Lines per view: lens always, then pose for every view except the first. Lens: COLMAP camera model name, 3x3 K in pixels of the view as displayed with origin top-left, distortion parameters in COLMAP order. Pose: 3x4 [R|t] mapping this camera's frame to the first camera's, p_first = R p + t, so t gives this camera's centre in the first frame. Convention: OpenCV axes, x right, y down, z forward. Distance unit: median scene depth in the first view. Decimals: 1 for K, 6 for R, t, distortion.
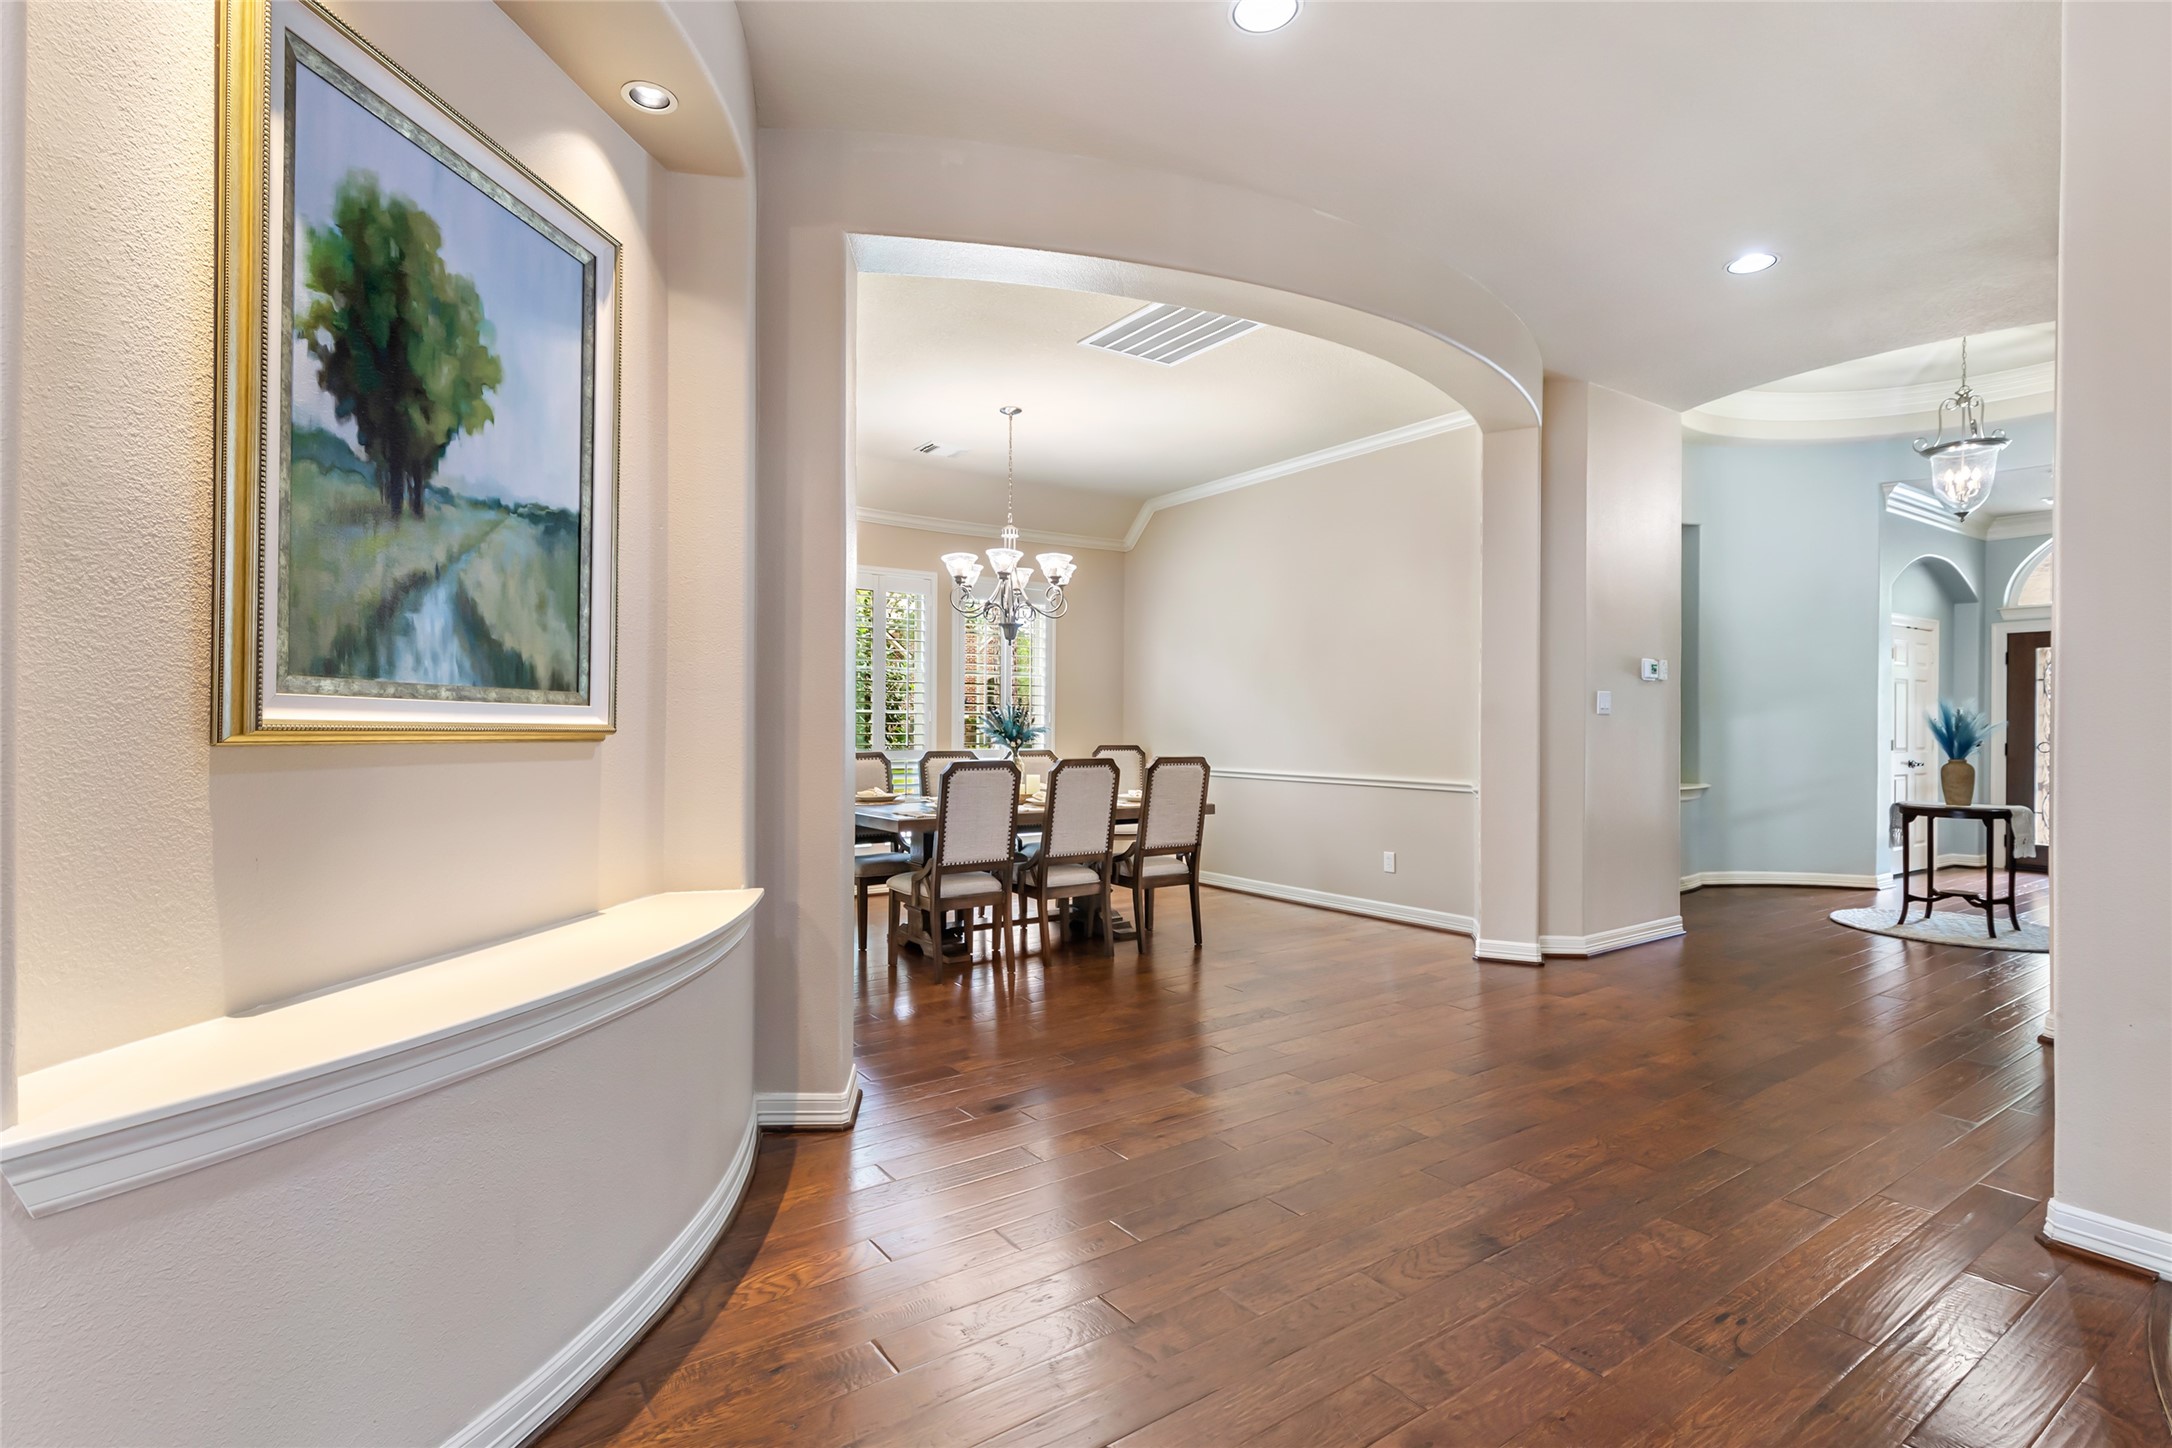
lens RADIAL K [[1023.3, 0, 1077.5], [0, 1023.3, 714.8], [0, 0, 1]] dist [0.009865, -0.002032]
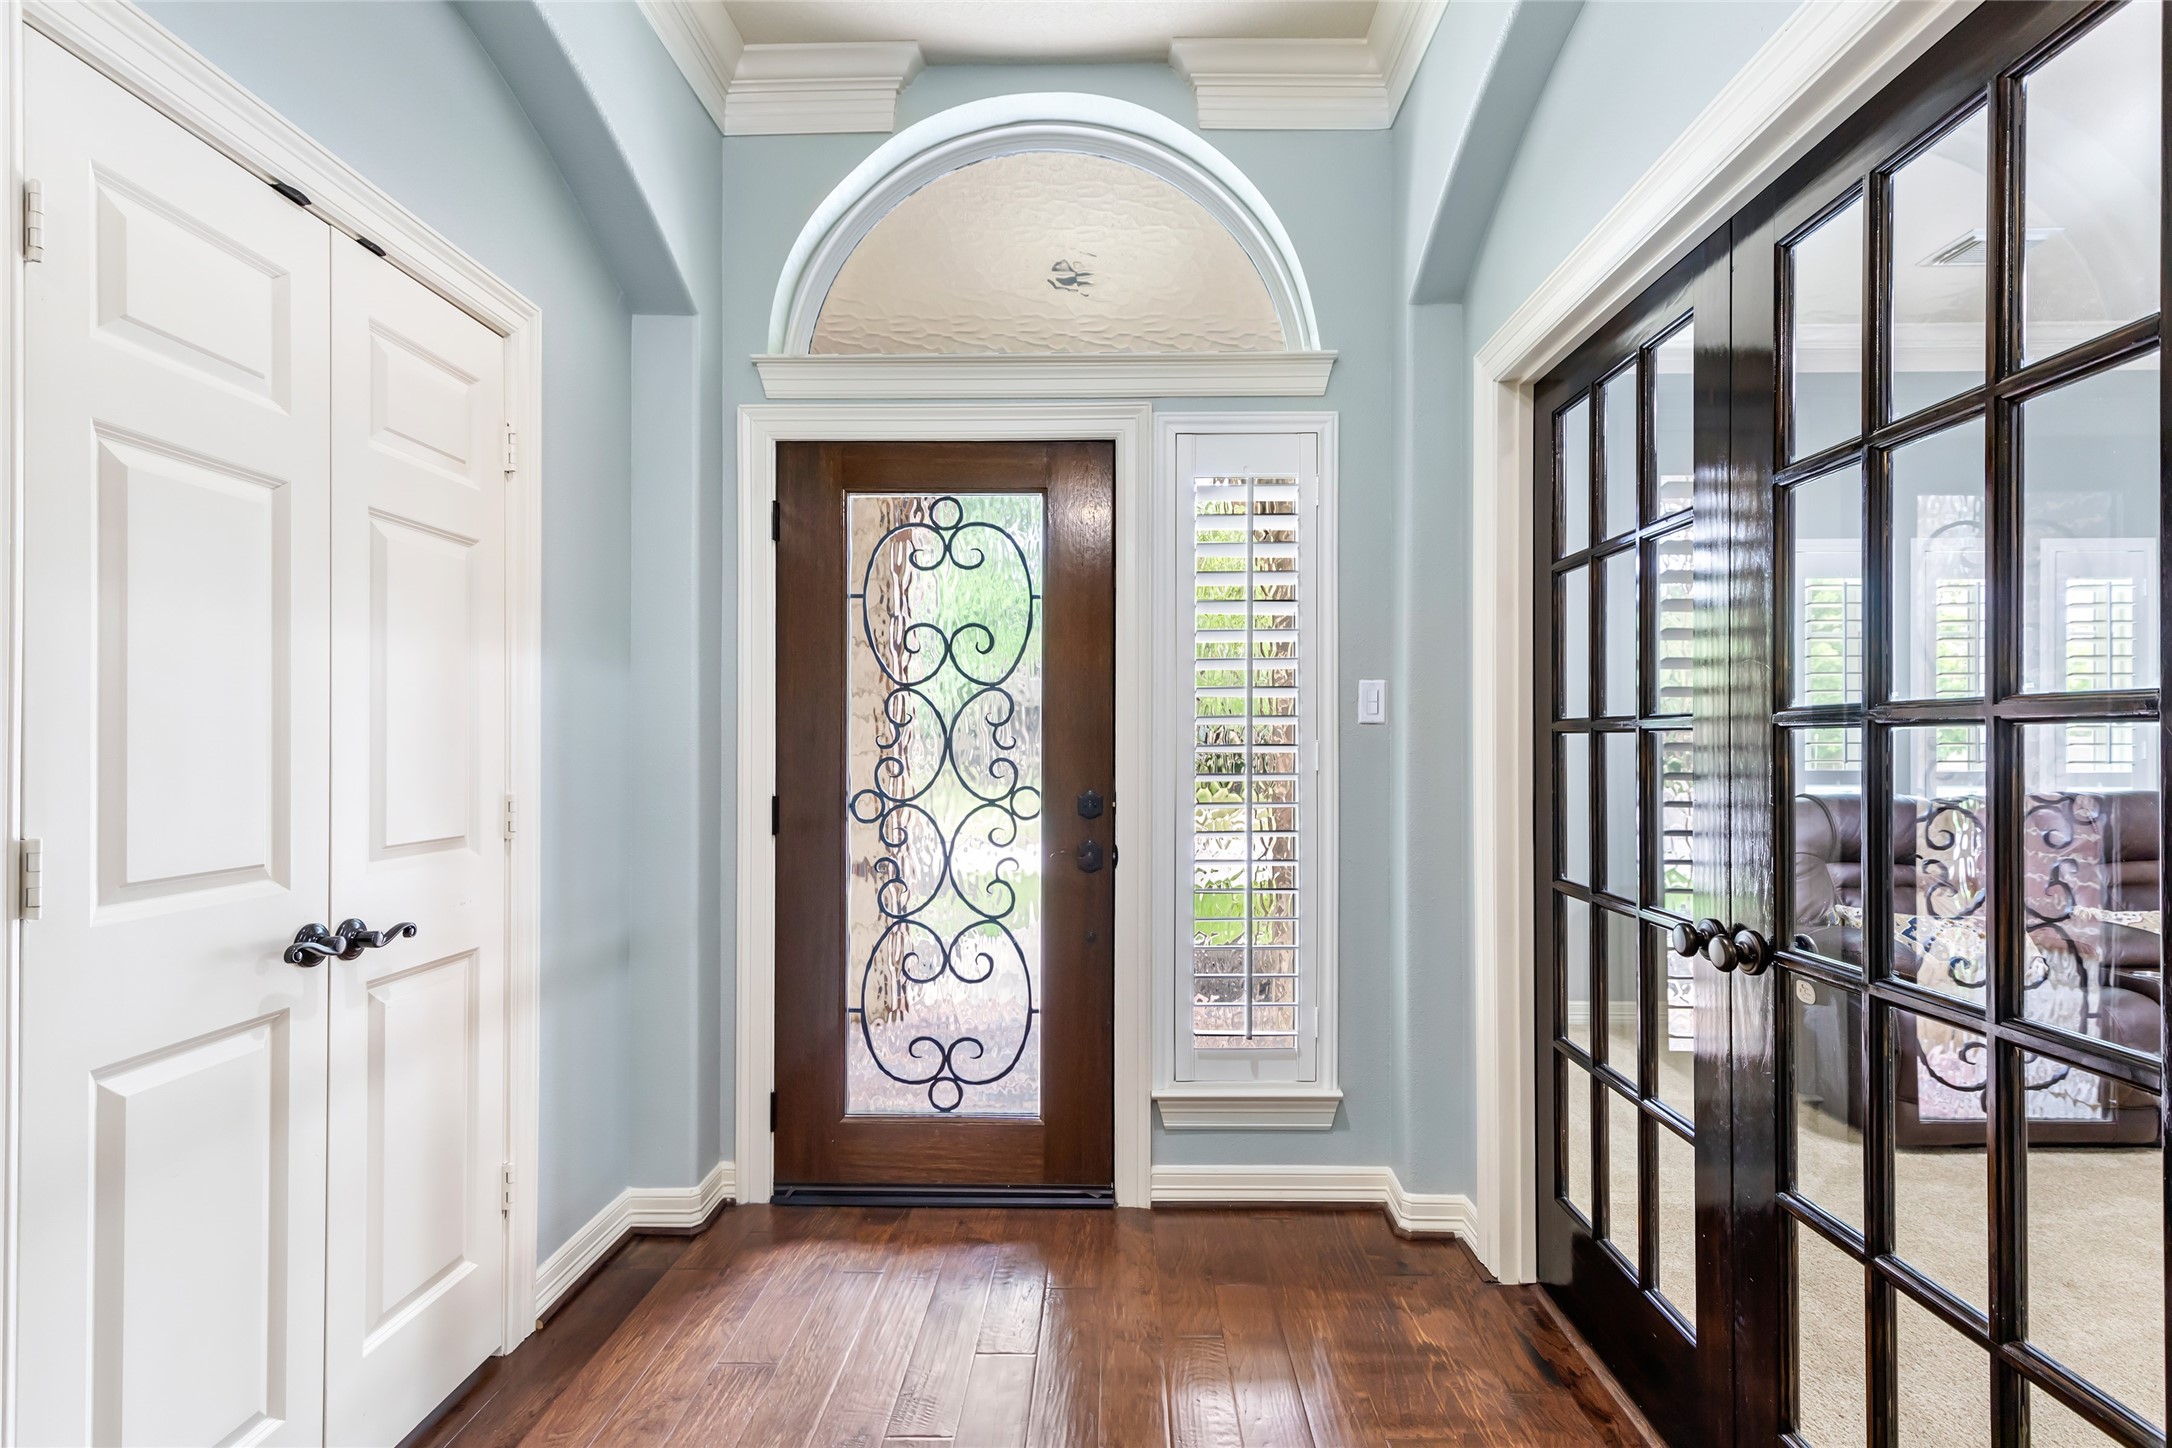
lens RADIAL K [[1023.3, 0, 1085.2], [0, 1023.3, 732.2], [0, 0, 1]] dist [0.009865, -0.002032]
pose [[0.575076, -0.004273, 0.818089, 0.703183], [-0.001323, 0.999980, 0.006153, 0.005866], [-0.818099, -0.004620, 0.575059, 0.746654]]
